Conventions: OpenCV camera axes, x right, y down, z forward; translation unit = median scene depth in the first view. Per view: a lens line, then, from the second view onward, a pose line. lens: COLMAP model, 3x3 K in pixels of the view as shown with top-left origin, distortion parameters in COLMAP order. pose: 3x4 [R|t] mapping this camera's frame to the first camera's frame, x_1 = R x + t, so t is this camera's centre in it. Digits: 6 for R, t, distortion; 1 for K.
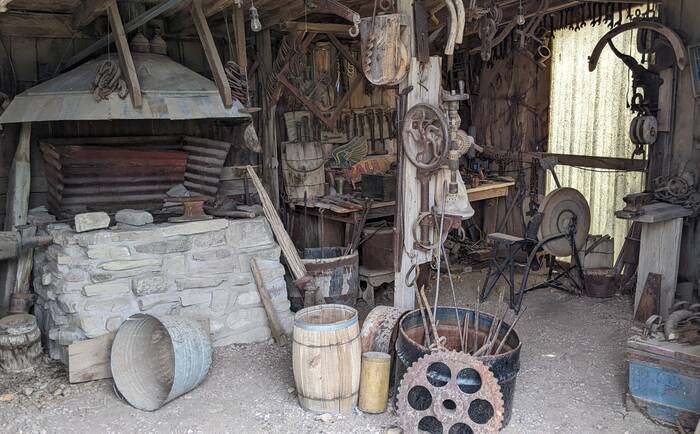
lens RADIAL K [[702.8, 0, 350.0], [0, 702.8, 217.0], [0, 0, 1]] dist [0.115699, 0.000178]
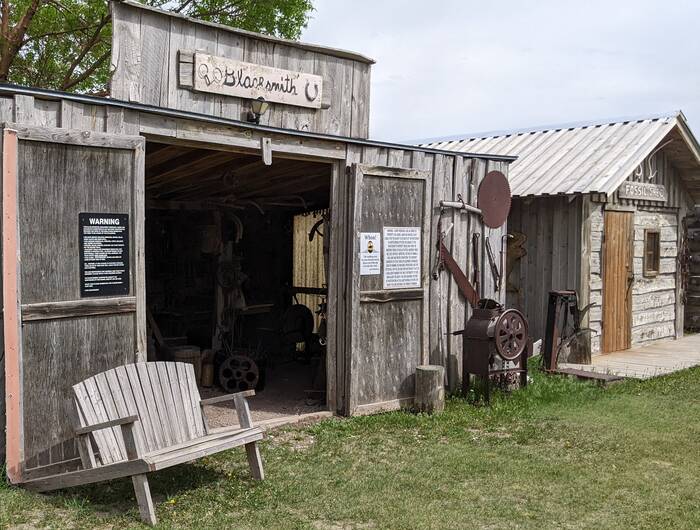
lens RADIAL K [[555.9, 0, 350.0], [0, 555.9, 265.0], [0, 0, 1]] dist [-0.003176, -0.000740]
pose [[0.939508, 0.008503, 0.342421, -0.130846], [0.038192, 0.990858, -0.129392, 0.101294], [-0.340391, 0.134643, 0.930594, -0.802935]]
